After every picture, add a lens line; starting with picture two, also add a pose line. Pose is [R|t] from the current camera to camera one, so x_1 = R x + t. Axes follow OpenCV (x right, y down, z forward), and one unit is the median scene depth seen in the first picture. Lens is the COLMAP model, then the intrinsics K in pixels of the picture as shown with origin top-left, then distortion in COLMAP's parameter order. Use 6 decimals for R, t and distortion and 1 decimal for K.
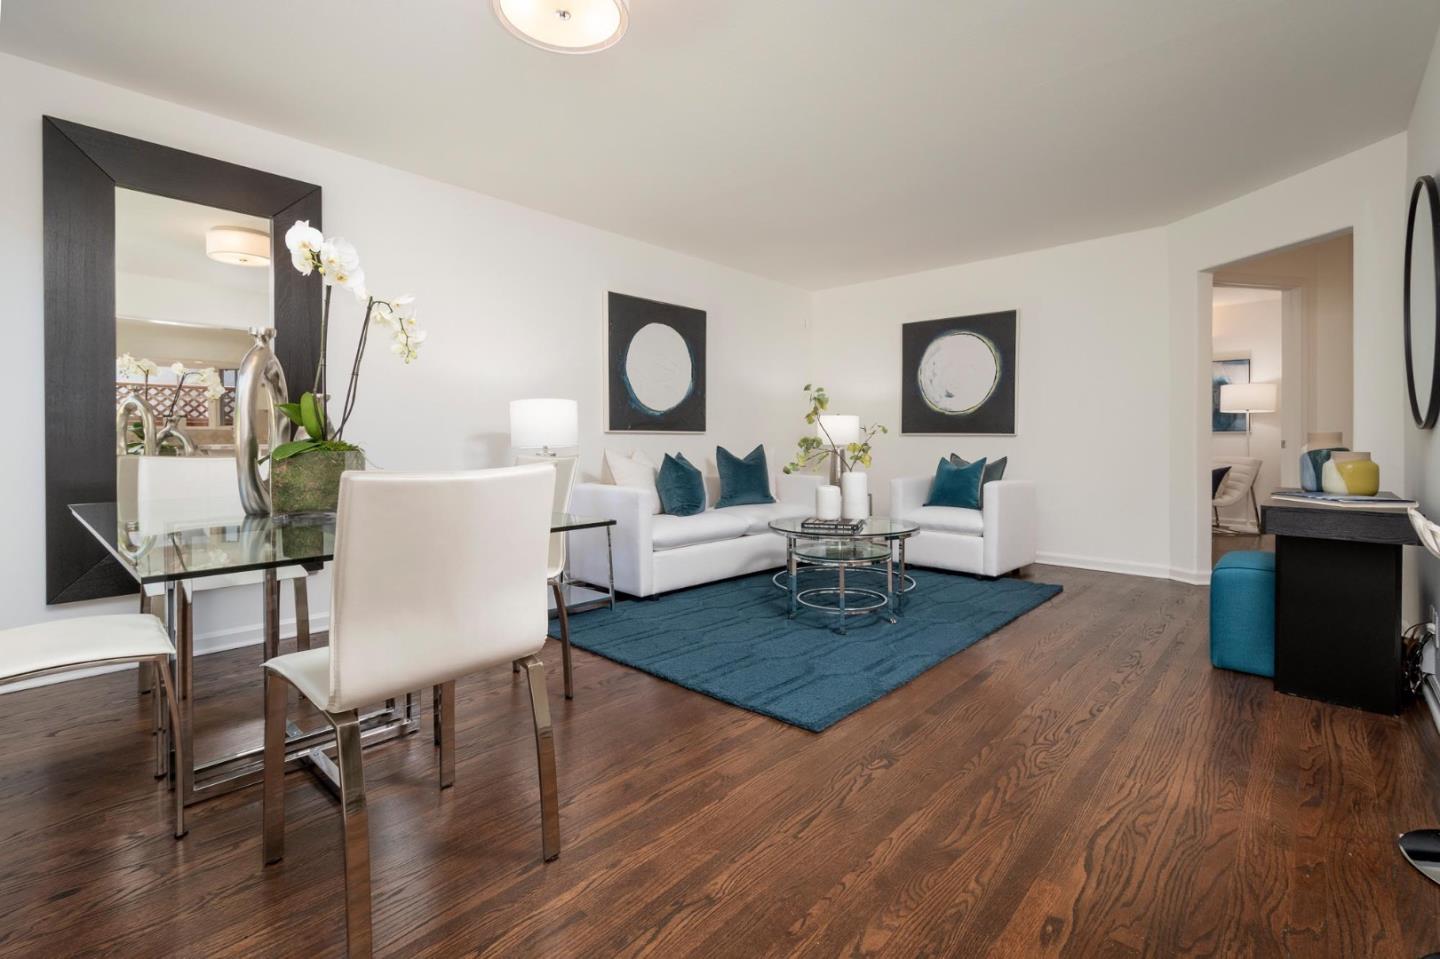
lens RADIAL K [[652.9, 0, 698.7], [0, 652.9, 447.8], [0, 0, 1]] dist [0.000023, -0.000357]
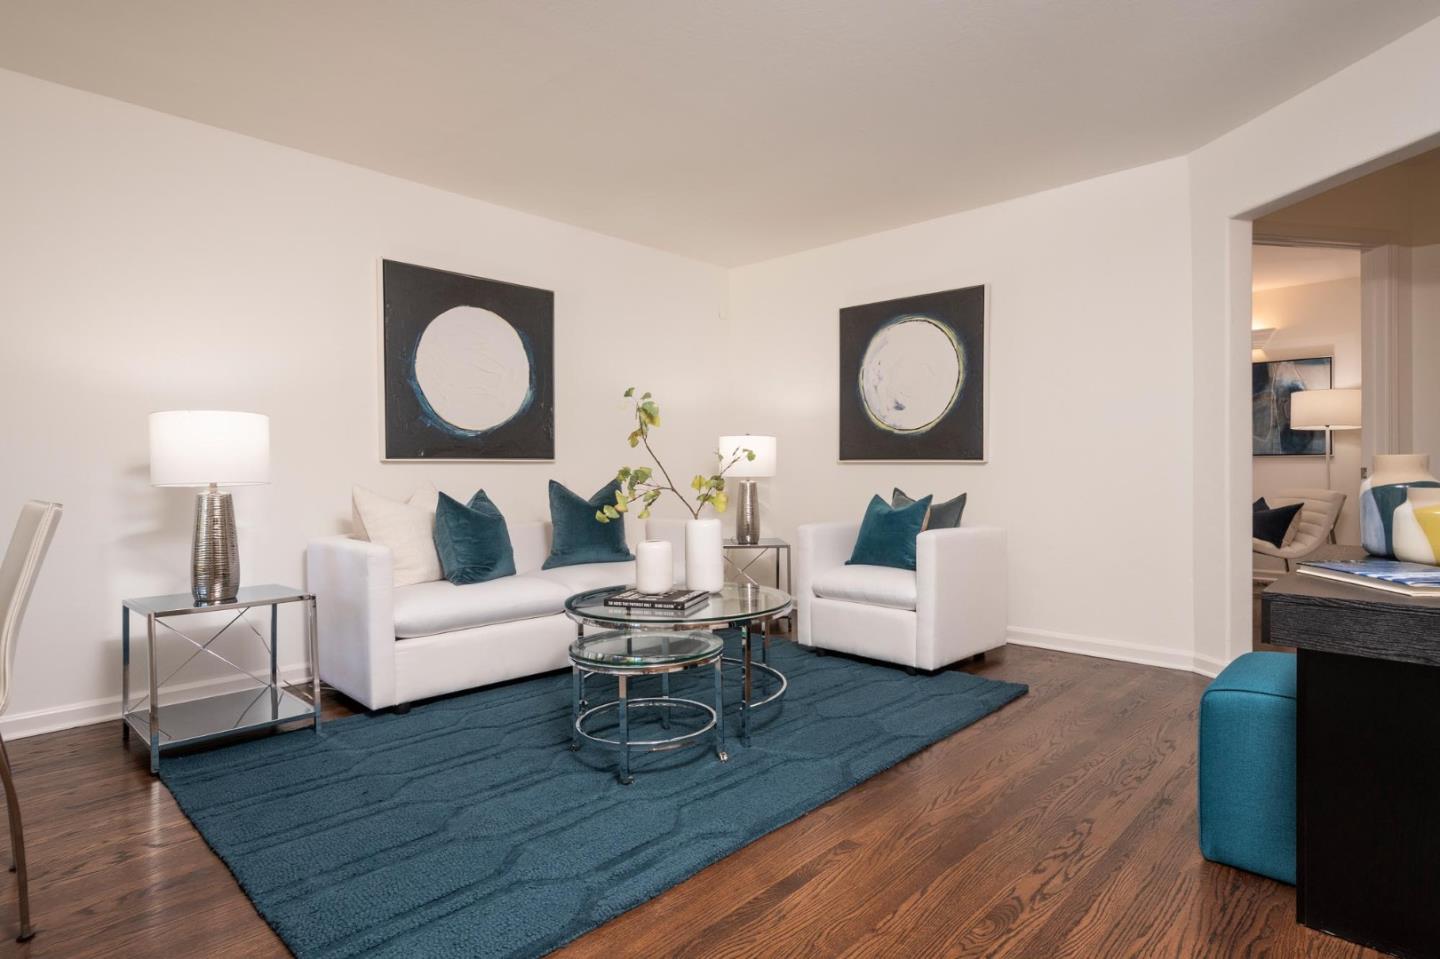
lens RADIAL K [[742.0, 0, 729.2], [0, 742.0, 478.6], [0, 0, 1]] dist [-0.001452, 0.003392]
pose [[0.999929, -0.005467, -0.010570, 0.253750], [0.005483, 0.999984, 0.001519, -0.005047], [0.010561, -0.001577, 0.999943, 0.226586]]
